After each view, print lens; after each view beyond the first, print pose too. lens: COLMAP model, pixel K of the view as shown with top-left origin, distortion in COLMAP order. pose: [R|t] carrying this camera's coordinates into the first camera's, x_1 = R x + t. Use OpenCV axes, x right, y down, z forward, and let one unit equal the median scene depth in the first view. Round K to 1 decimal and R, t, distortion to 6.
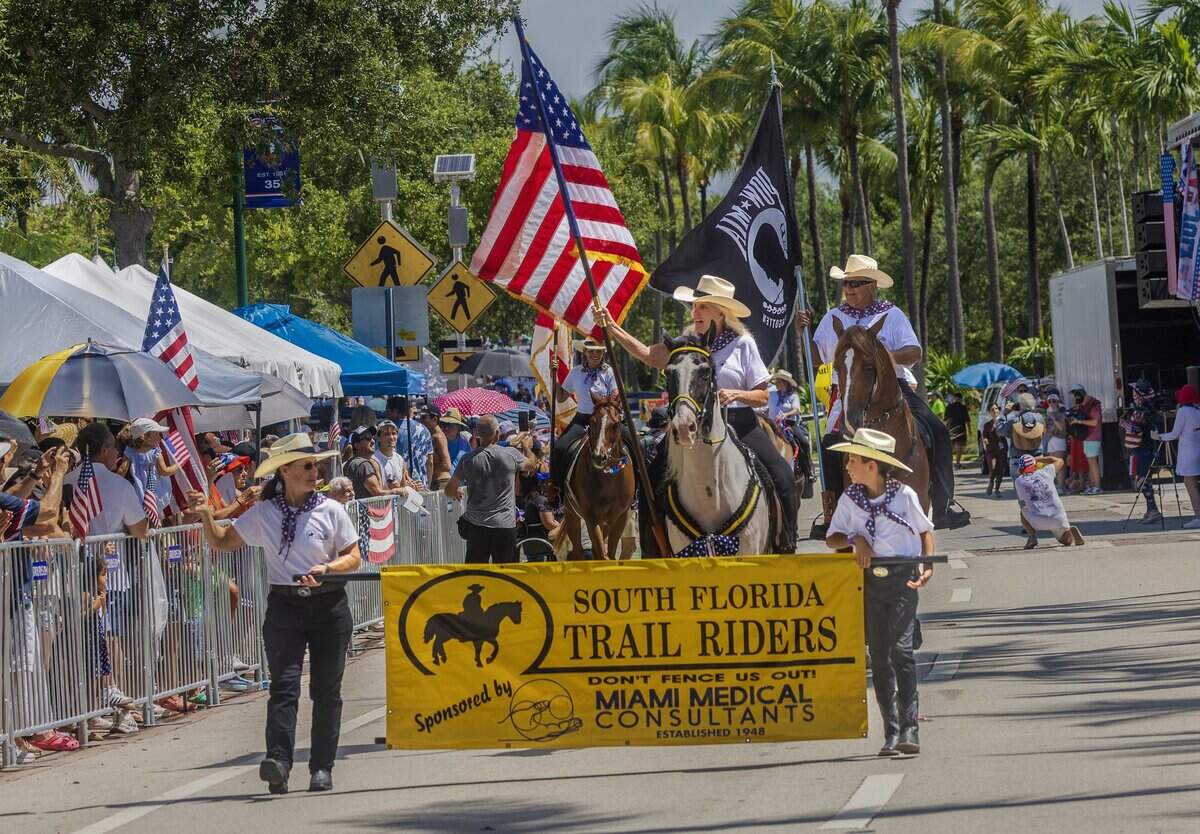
lens RADIAL K [[4535.3, 0, 600.0], [0, 4535.3, 416.6], [0, 0, 1]] dist [0.107010, 0.000000]
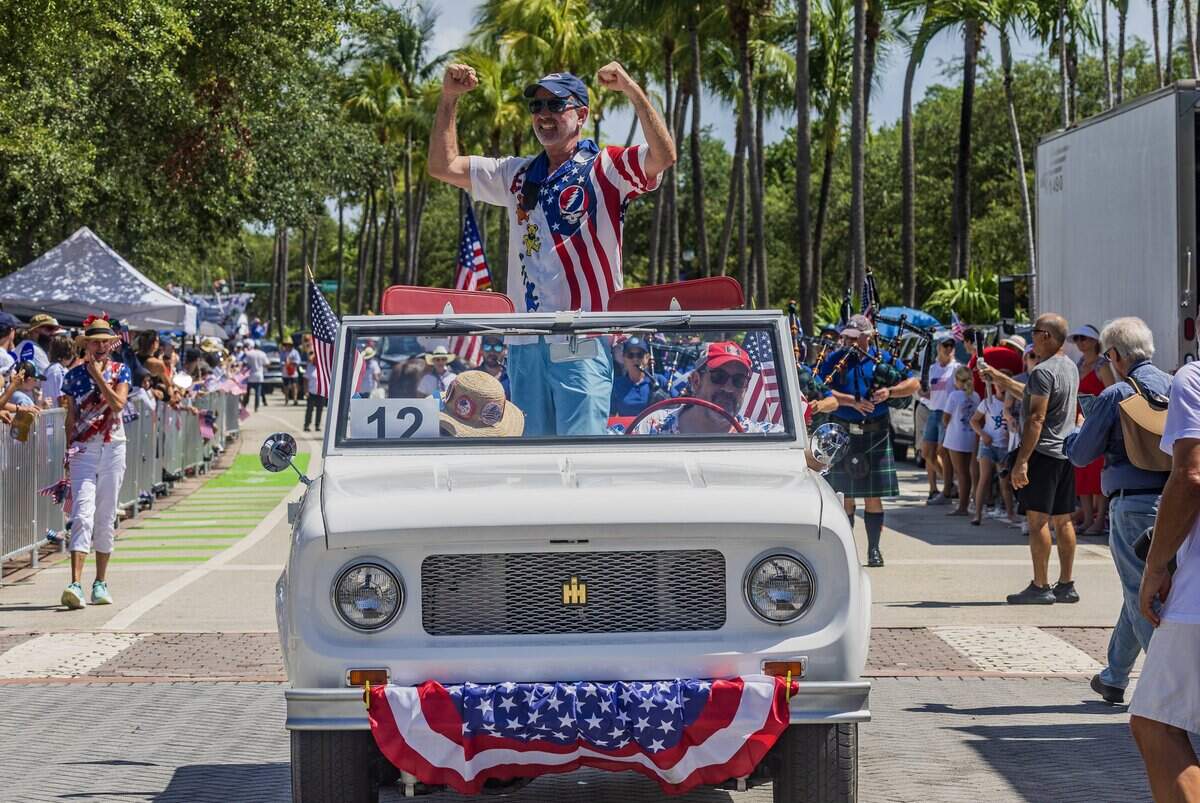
lens RADIAL K [[3460.0, 0, 600.0], [0, 3460.0, 402.1], [0, 0, 1]] dist [0.057637, 0.000000]
pose [[0.998012, 0.062269, 0.009758, 0.027544], [-0.062375, 0.997993, 0.010901, 0.000500], [-0.009060, -0.011488, 0.999893, 0.373658]]
